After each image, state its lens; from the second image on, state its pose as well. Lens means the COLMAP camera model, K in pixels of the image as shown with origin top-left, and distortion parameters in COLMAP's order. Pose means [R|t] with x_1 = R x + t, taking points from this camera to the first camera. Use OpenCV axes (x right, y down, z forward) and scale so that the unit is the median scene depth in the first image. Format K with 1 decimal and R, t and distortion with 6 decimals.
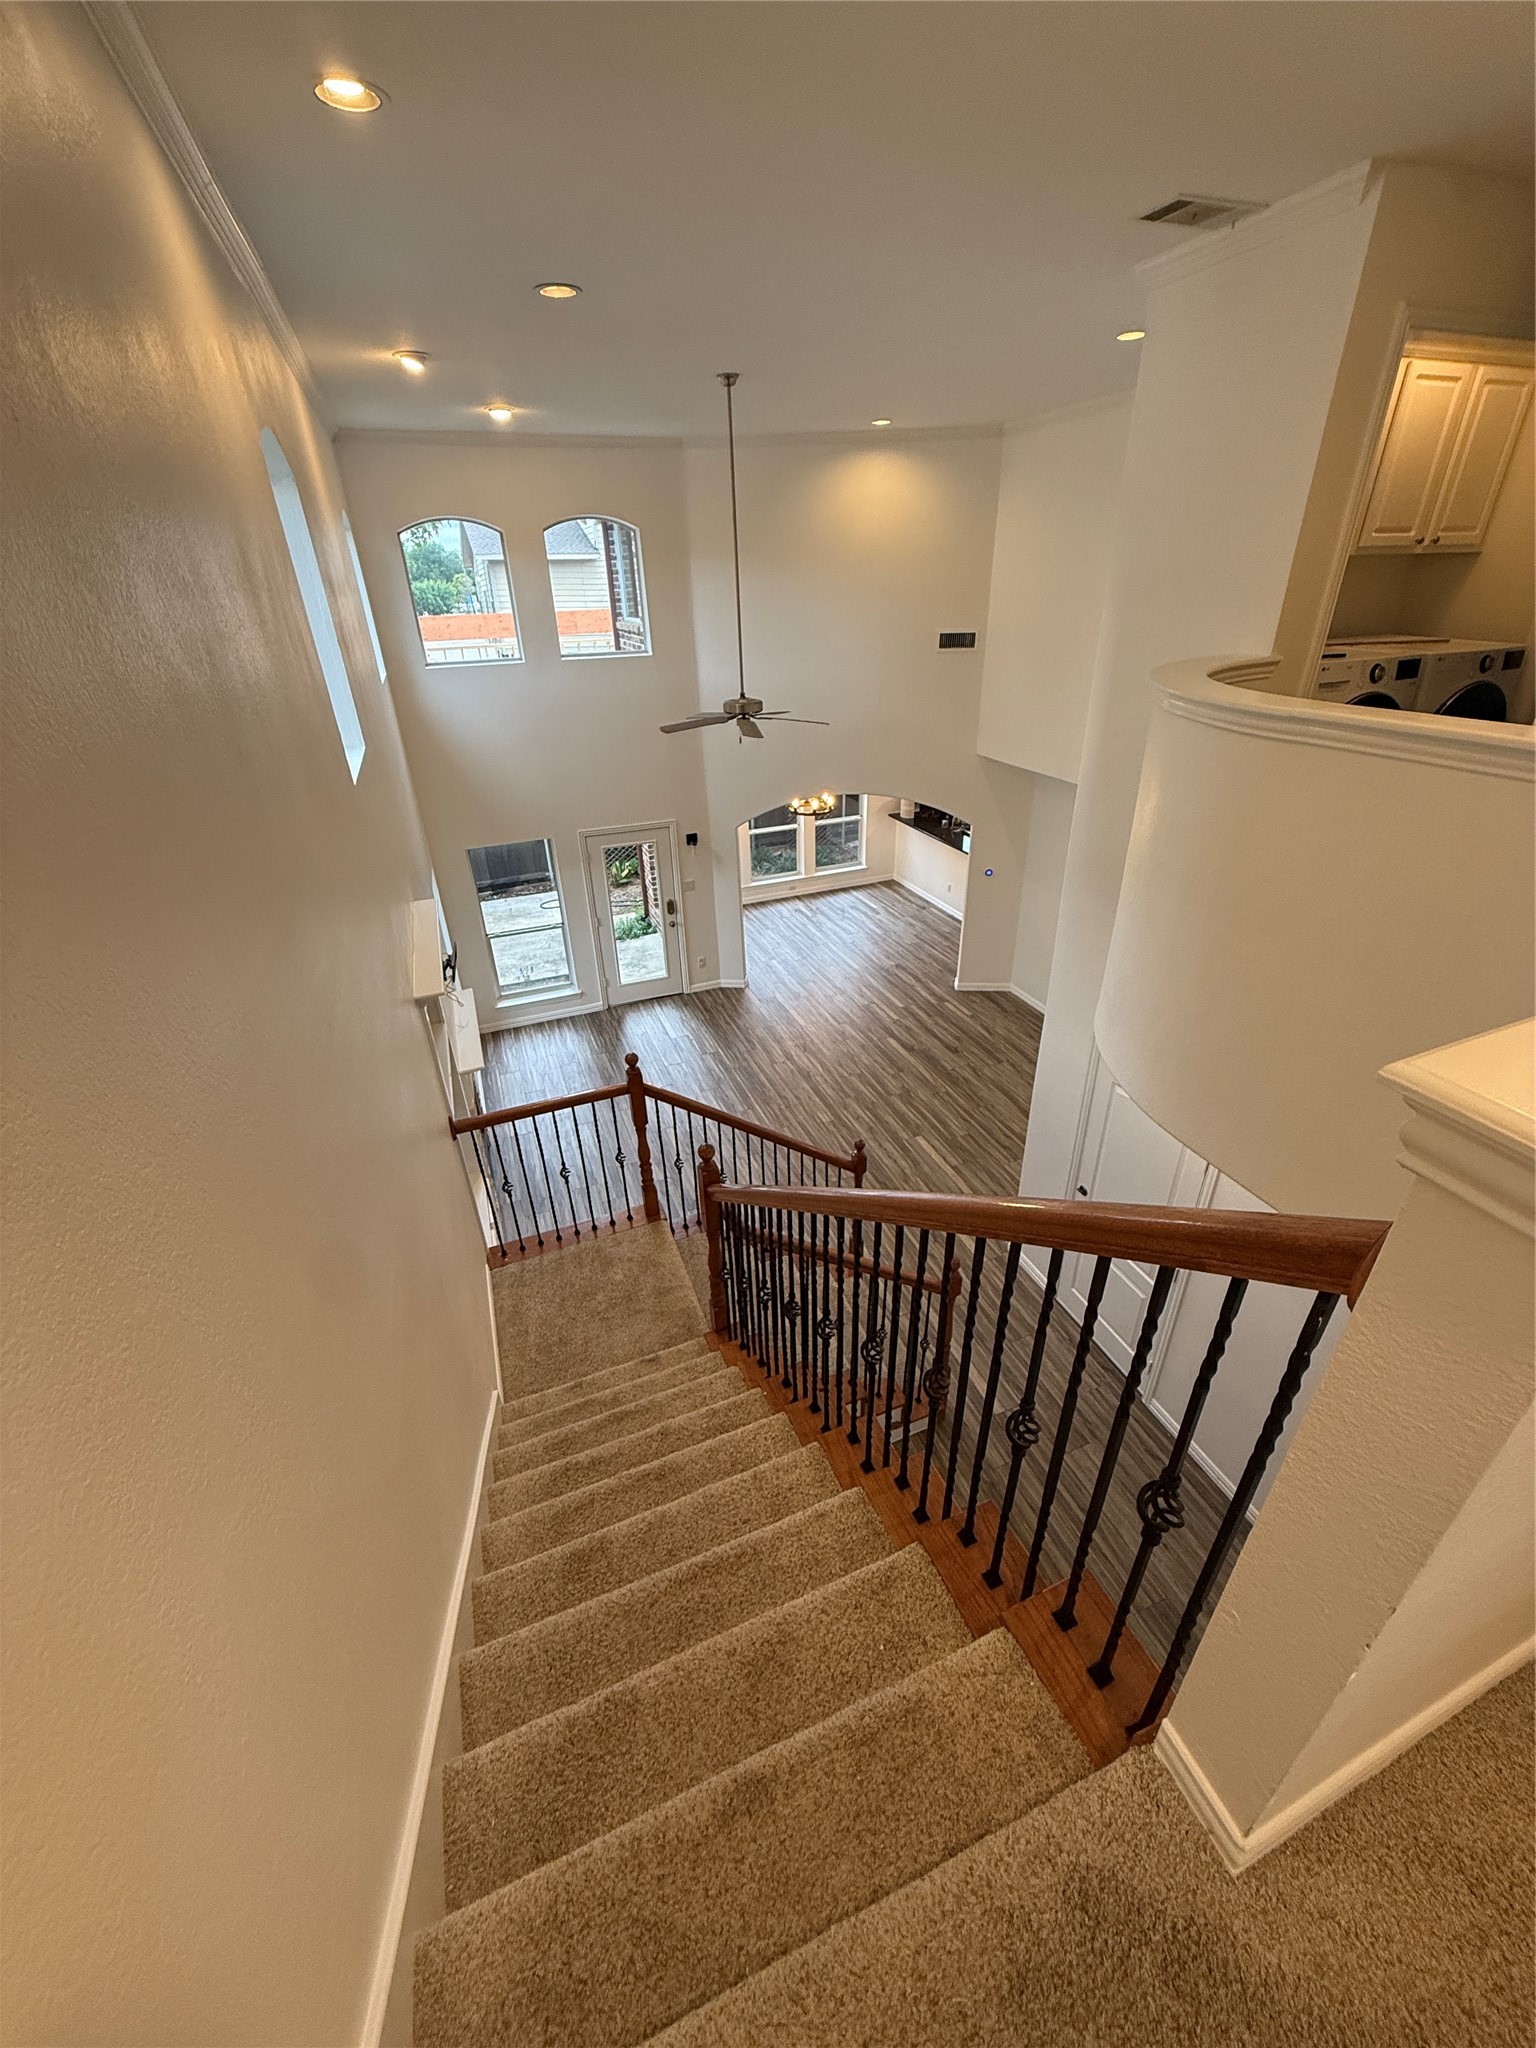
lens RADIAL K [[812.9, 0, 771.4], [0, 812.9, 1019.6], [0, 0, 1]] dist [-0.000096, 0.000317]
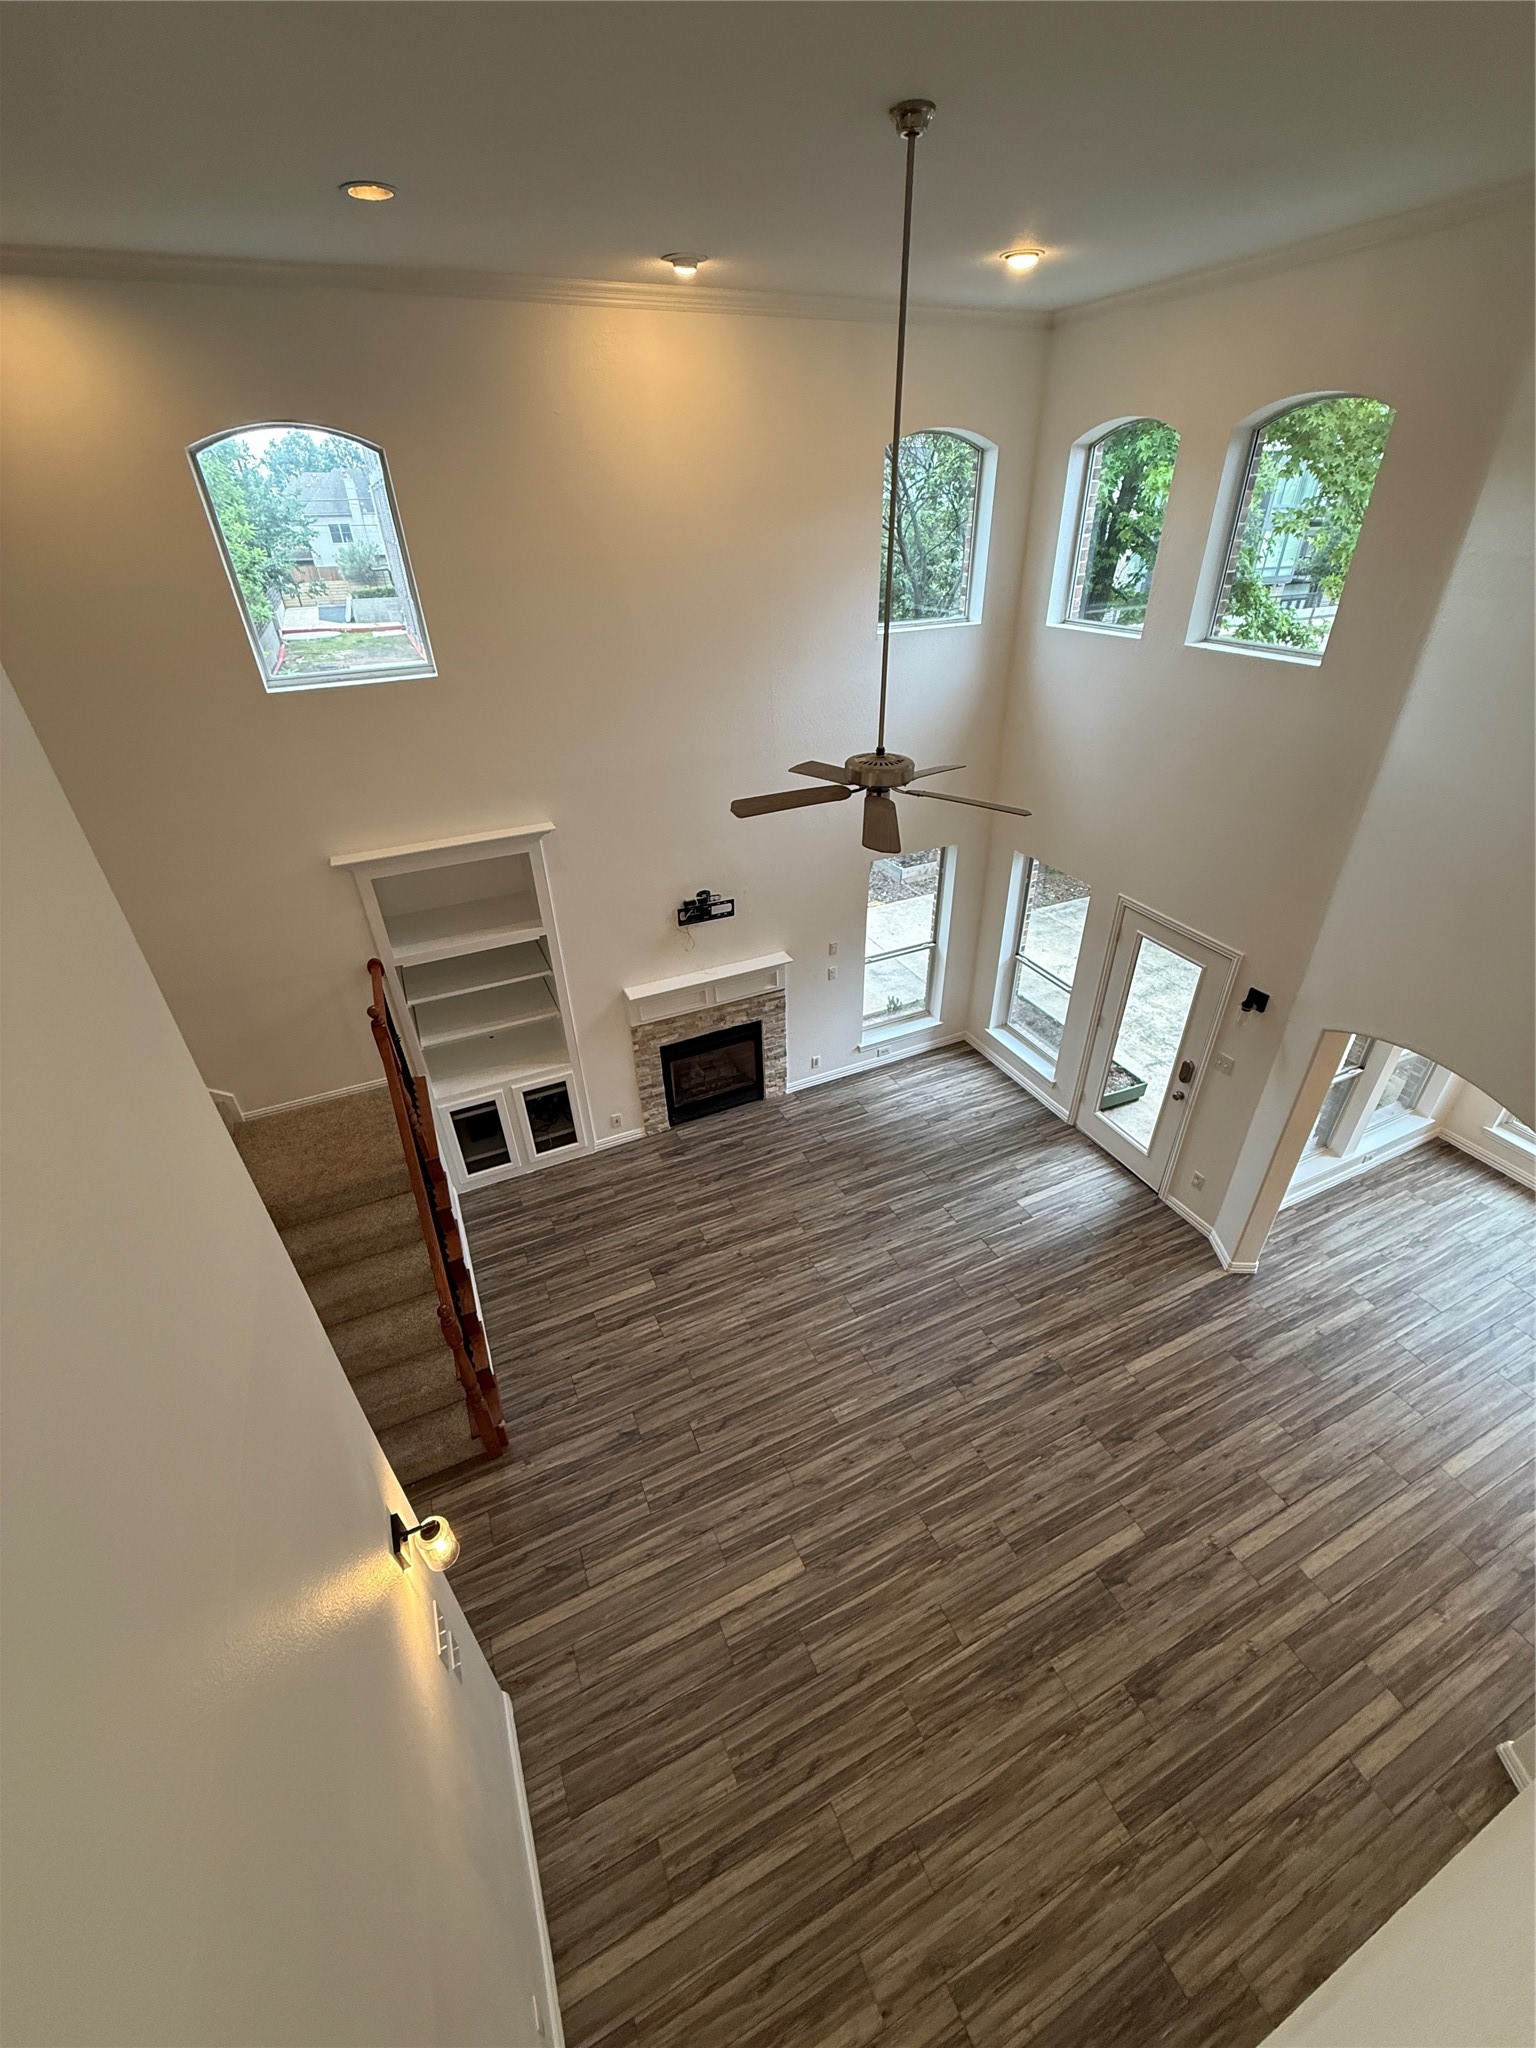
lens RADIAL K [[812.9, 0, 771.4], [0, 812.9, 1019.6], [0, 0, 1]] dist [-0.000096, 0.000317]
pose [[0.063360, 0.554889, -0.829508, 0.348958], [-0.459283, 0.754141, 0.469393, -0.318646], [0.886027, 0.351238, 0.302634, 0.535788]]
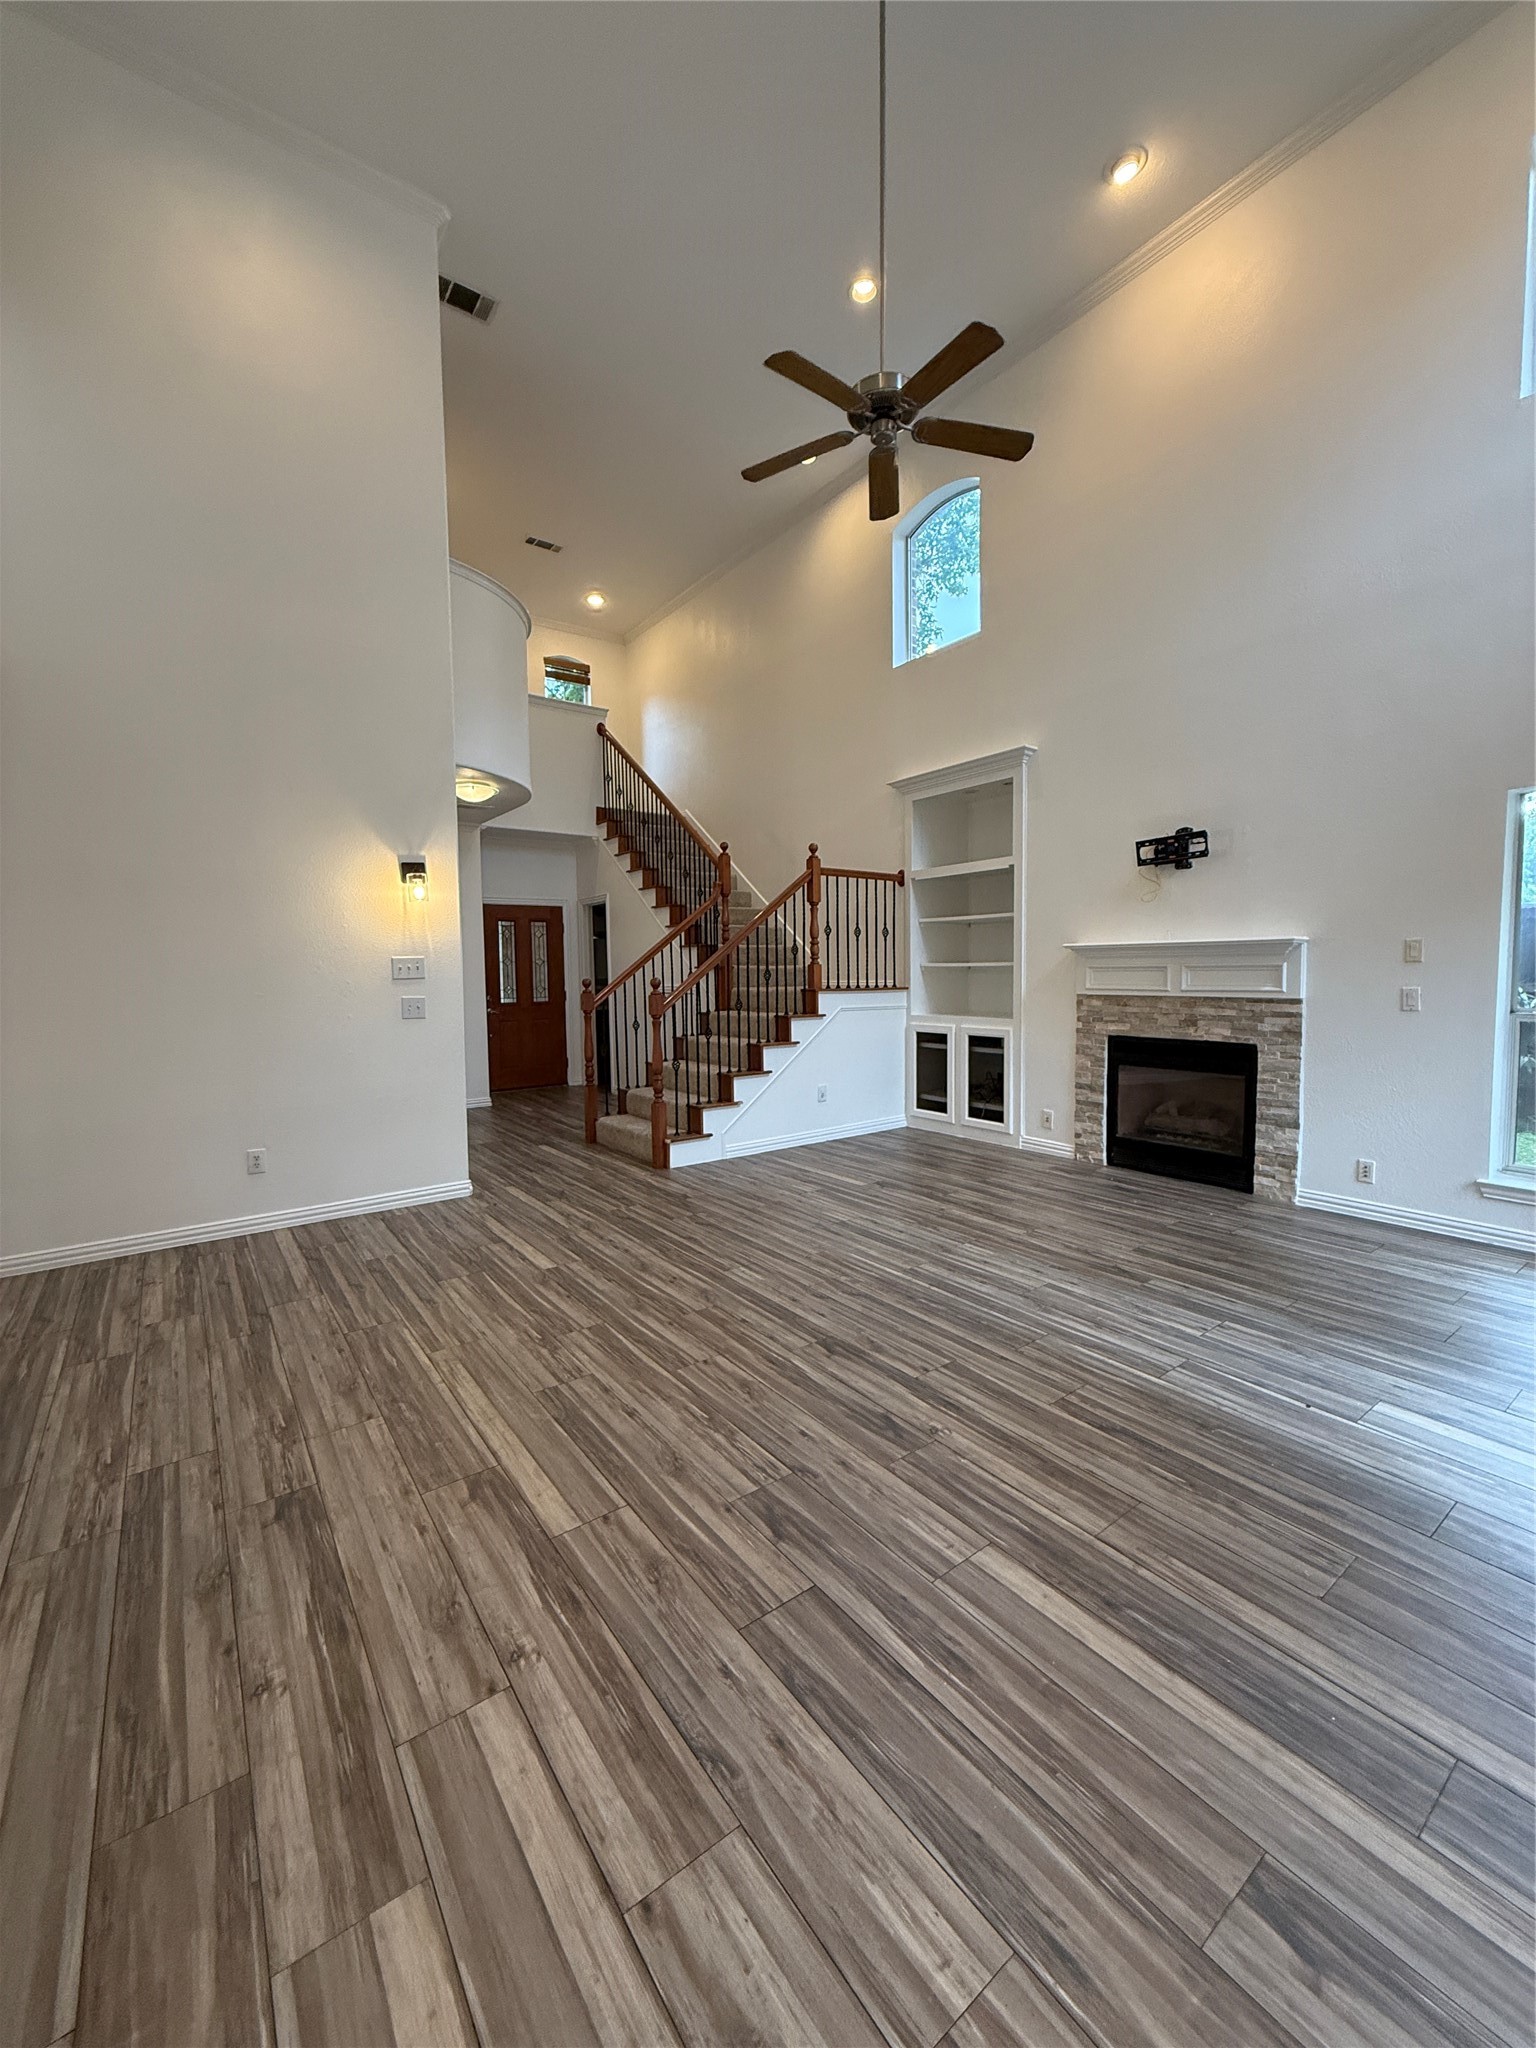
lens RADIAL K [[812.9, 0, 771.4], [0, 812.9, 1019.6], [0, 0, 1]] dist [-0.000096, 0.000317]
pose [[-0.963546, 0.059060, -0.260941, 0.135128], [-0.090235, 0.846443, 0.524778, -0.206031], [0.251865, 0.529194, -0.810258, 1.078709]]
